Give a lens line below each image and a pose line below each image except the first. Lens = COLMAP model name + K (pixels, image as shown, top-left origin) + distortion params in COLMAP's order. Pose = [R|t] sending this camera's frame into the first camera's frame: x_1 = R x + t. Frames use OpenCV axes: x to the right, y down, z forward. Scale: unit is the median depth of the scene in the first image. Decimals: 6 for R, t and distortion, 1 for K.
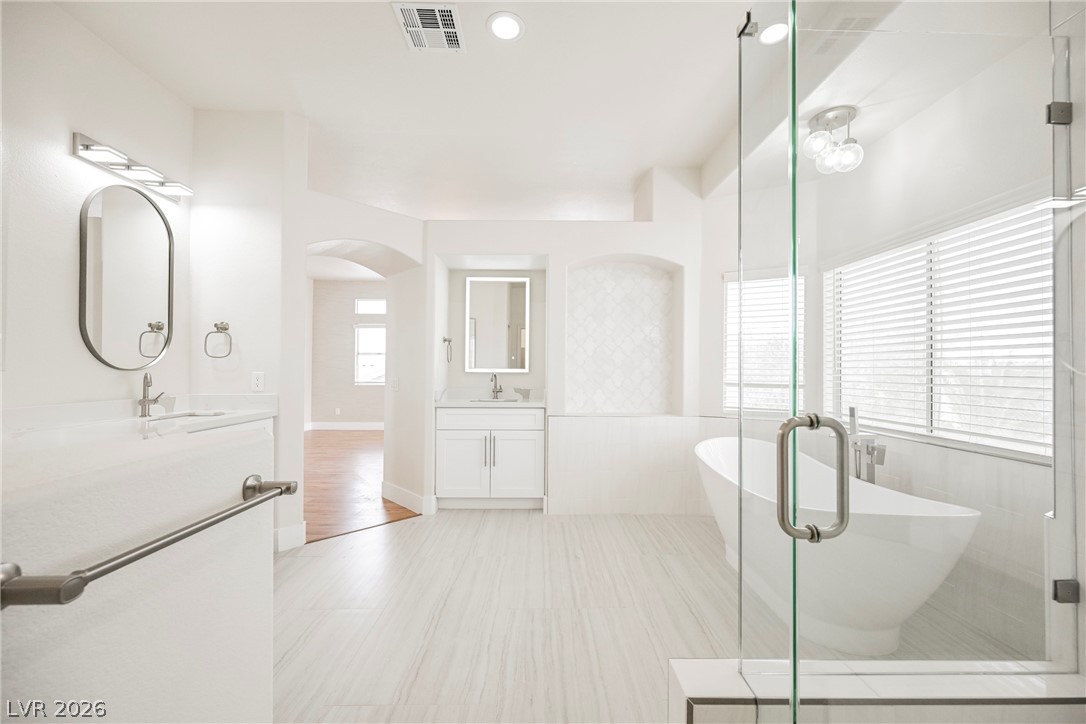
lens RADIAL K [[422.8, 0, 543.7], [0, 422.8, 362.8], [0, 0, 1]] dist [-0.000783, -0.000101]
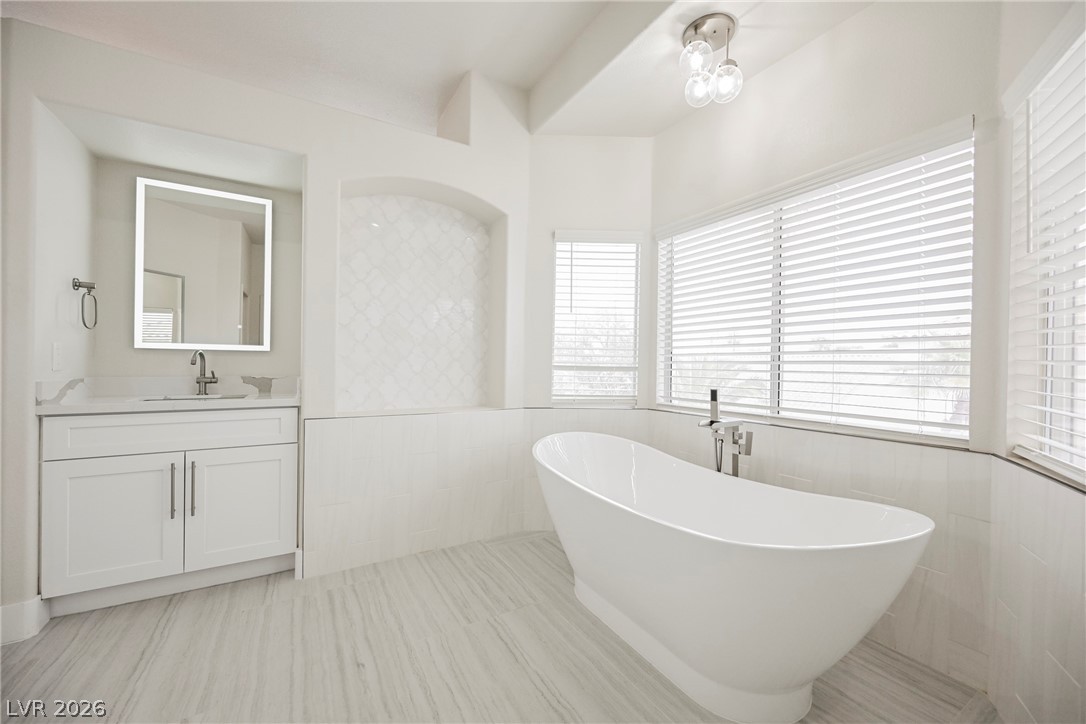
lens RADIAL K [[422.8, 0, 543.7], [0, 422.8, 362.8], [0, 0, 1]] dist [-0.000783, -0.000101]
pose [[0.868237, 0.003904, 0.496135, 0.007328], [-0.012907, 0.999808, 0.014719, 0.030701], [-0.495983, -0.019183, 0.868121, 0.302287]]
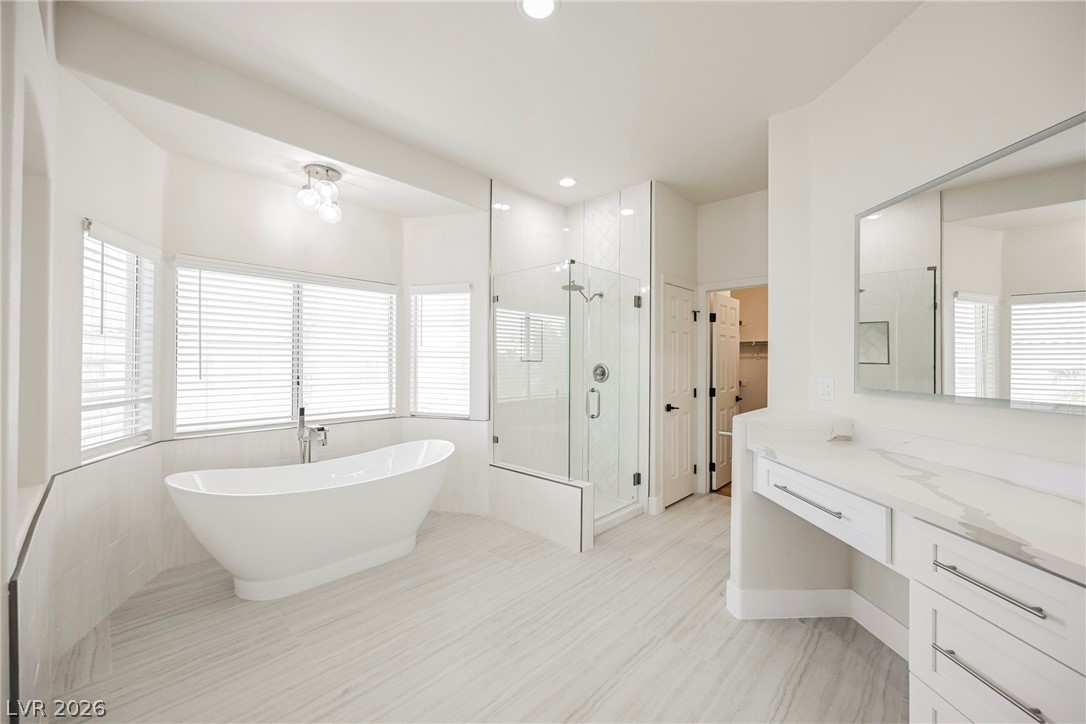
lens RADIAL K [[422.8, 0, 543.7], [0, 422.8, 362.8], [0, 0, 1]] dist [-0.000783, -0.000101]
pose [[-0.720352, -0.009285, 0.693546, -0.436844], [-0.021666, 0.999724, -0.009119, -0.019976], [-0.693270, -0.021595, -0.720355, 0.981037]]
